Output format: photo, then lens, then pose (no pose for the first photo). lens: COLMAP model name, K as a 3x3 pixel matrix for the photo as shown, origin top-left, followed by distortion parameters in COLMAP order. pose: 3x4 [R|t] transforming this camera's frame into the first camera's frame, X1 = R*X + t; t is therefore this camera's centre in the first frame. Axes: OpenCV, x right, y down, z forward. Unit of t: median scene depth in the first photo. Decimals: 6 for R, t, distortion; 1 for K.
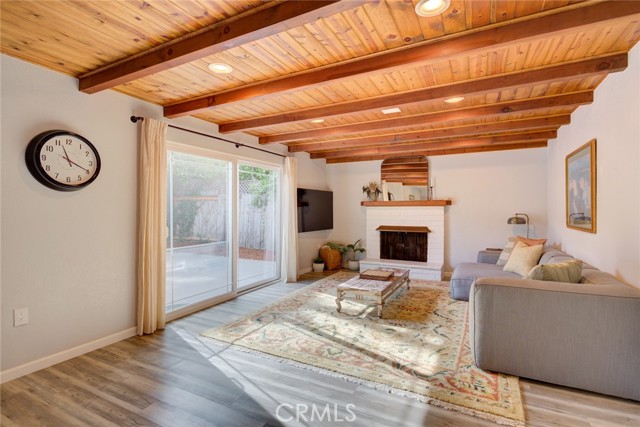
lens RADIAL K [[313.3, 0, 320.0], [0, 313.3, 213.5], [0, 0, 1]] dist [-0.004283, 0.001375]
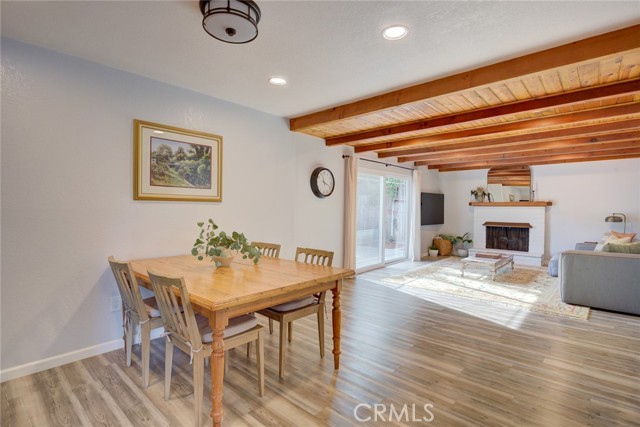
lens RADIAL K [[313.3, 0, 320.0], [0, 313.3, 213.5], [0, 0, 1]] dist [-0.004283, 0.001375]
pose [[0.967655, 0.012645, -0.251961, -0.146708], [-0.011152, 0.999911, 0.007355, 0.004648], [0.252031, -0.004307, 0.967710, -0.405048]]
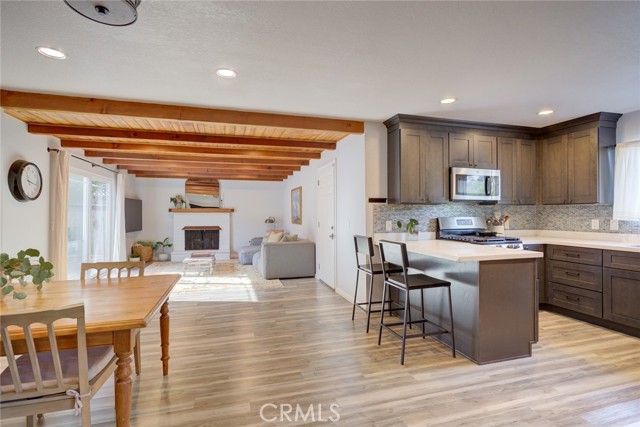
lens RADIAL K [[313.3, 0, 320.0], [0, 313.3, 213.5], [0, 0, 1]] dist [-0.004283, 0.001375]
pose [[0.718293, 0.003806, 0.695731, -0.373144], [0.007533, 0.999884, -0.013248, 0.005154], [-0.695700, 0.014757, 0.718181, -0.446100]]
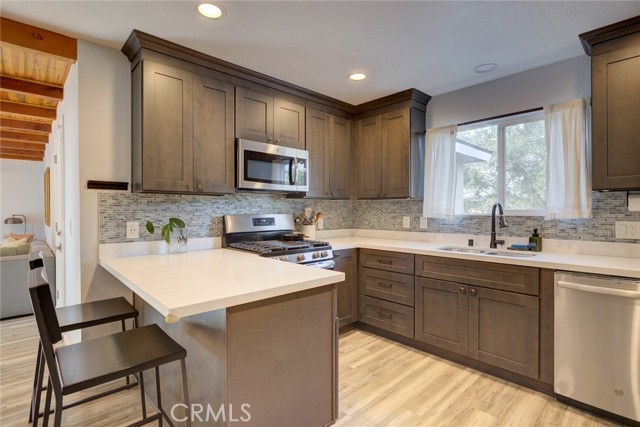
lens RADIAL K [[313.3, 0, 320.0], [0, 313.3, 213.5], [0, 0, 1]] dist [-0.004283, 0.001375]
pose [[0.330230, -0.005821, 0.943882, -0.082517], [0.010467, 0.999942, 0.002505, 0.004498], [-0.943842, 0.009052, 0.330272, -0.415019]]
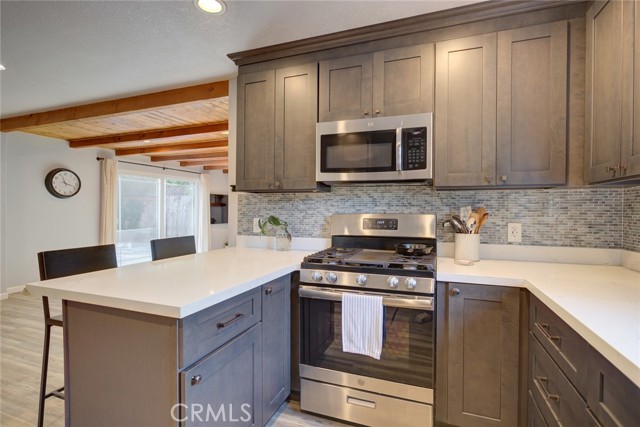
lens RADIAL K [[313.3, 0, 320.0], [0, 313.3, 213.5], [0, 0, 1]] dist [-0.004283, 0.001375]
pose [[0.992279, 0.004779, 0.123932, 0.253734], [-0.005087, 0.999985, 0.002165, 0.005123], [-0.123920, -0.002779, 0.992288, -0.530689]]
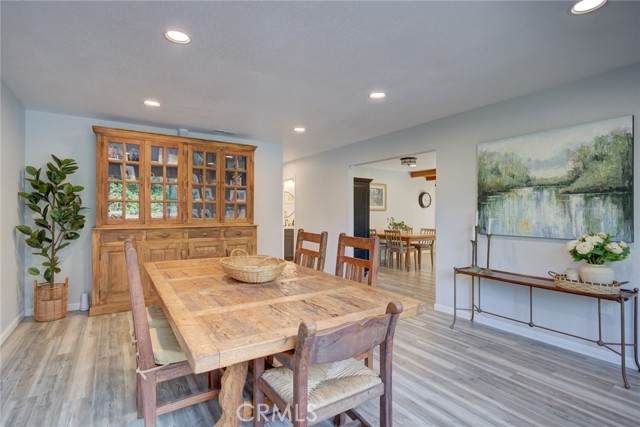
lens RADIAL K [[313.3, 0, 320.0], [0, 313.3, 213.5], [0, 0, 1]] dist [-0.004283, 0.001375]
pose [[0.876549, 0.004769, -0.481289, -0.045510], [-0.009471, 0.999928, -0.007339, 0.014839], [0.481220, 0.010991, 0.876531, -1.298623]]
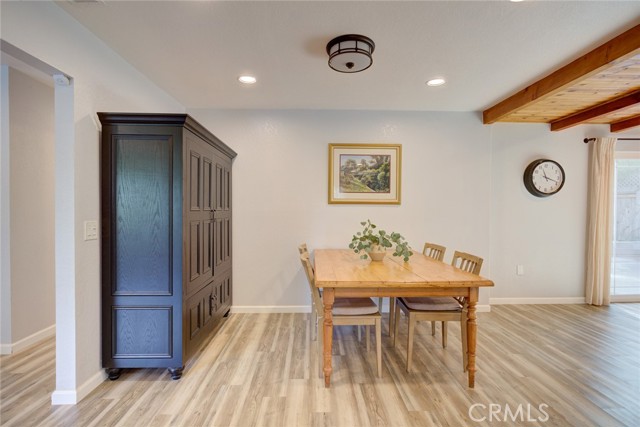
lens RADIAL K [[313.3, 0, 320.0], [0, 313.3, 213.5], [0, 0, 1]] dist [-0.004283, 0.001375]
pose [[0.485507, 0.013929, -0.874122, 0.010524], [-0.011295, 0.999890, 0.009660, 0.004049], [0.874160, 0.005183, 0.485610, -0.338674]]
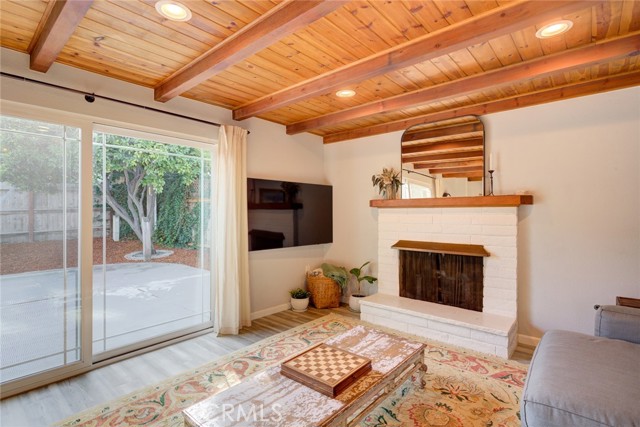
lens RADIAL K [[313.3, 0, 320.0], [0, 313.3, 213.5], [0, 0, 1]] dist [-0.004283, 0.001375]
pose [[0.973360, 0.000291, -0.229282, 0.198300], [-0.003068, 0.999926, -0.011754, -0.005275], [0.229262, 0.012144, 0.973289, 0.424072]]
